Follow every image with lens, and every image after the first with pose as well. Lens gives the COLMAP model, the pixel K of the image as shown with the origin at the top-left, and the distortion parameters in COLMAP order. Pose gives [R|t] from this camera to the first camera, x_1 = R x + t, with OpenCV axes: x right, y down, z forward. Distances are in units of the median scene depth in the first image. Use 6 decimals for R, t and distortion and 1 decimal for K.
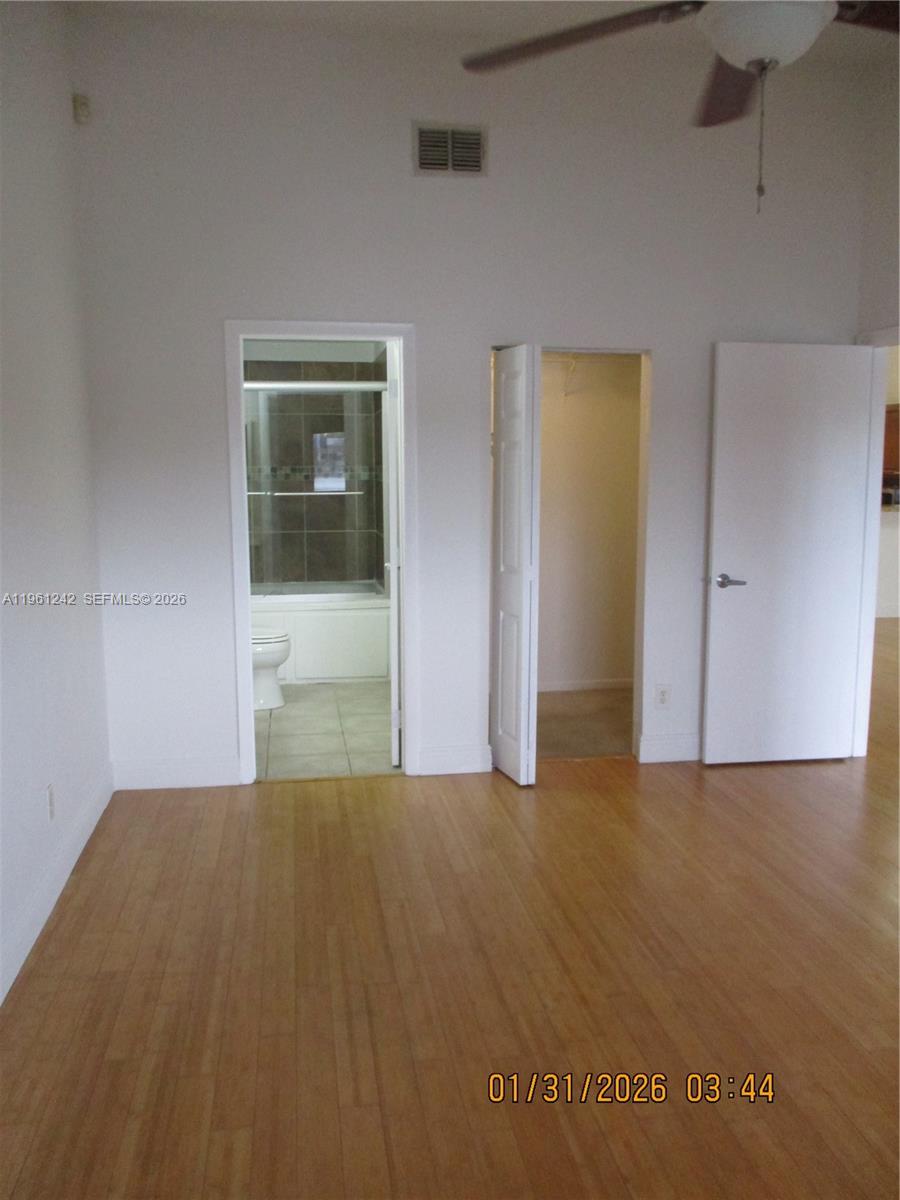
lens RADIAL K [[1001.7, 0, 450.0], [0, 1001.7, 600.0], [0, 0, 1]] dist [-0.028835, 0.008857]
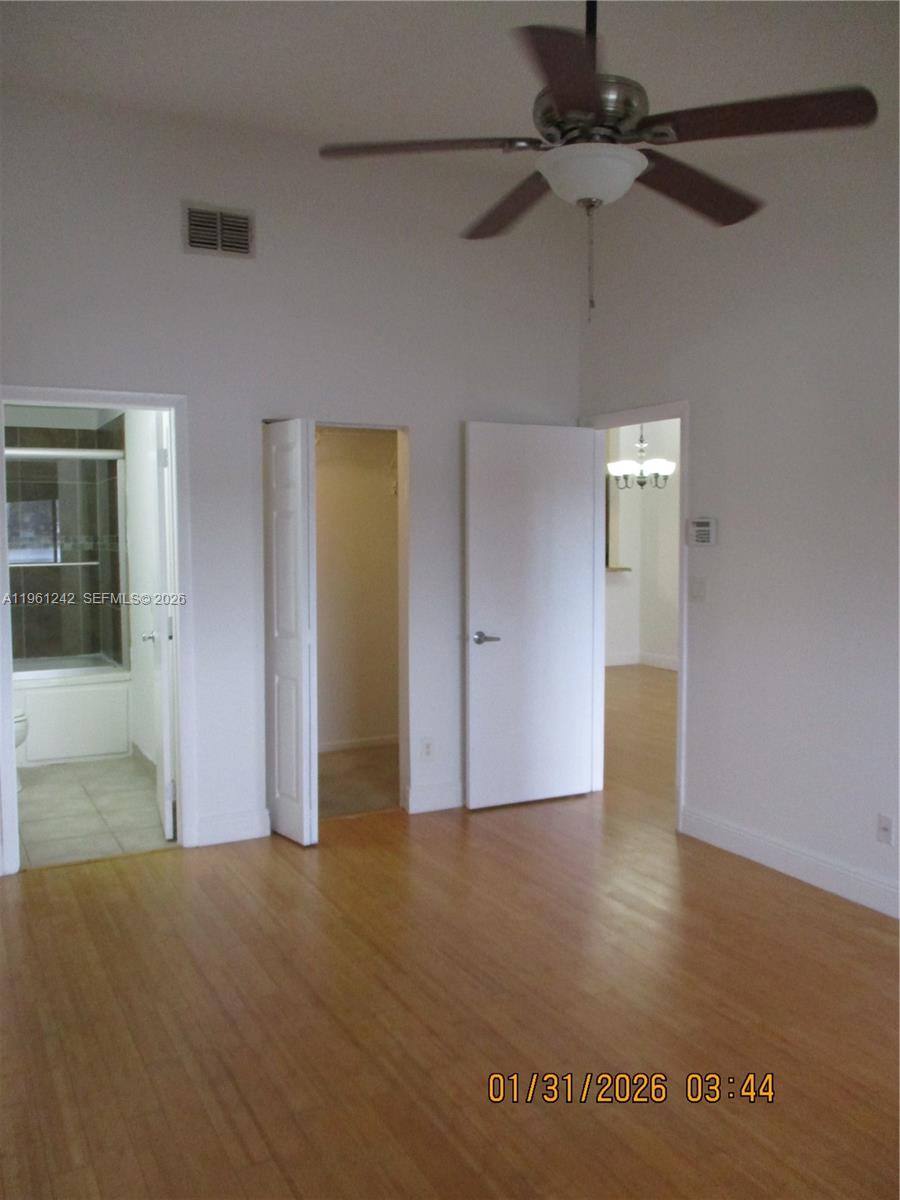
lens RADIAL K [[1001.7, 0, 450.0], [0, 1001.7, 600.0], [0, 0, 1]] dist [-0.028835, 0.008857]
pose [[0.948641, -0.025236, 0.315346, -0.099715], [0.046628, 0.997080, -0.060476, 0.004223], [-0.312899, 0.072074, 0.947048, -0.026681]]
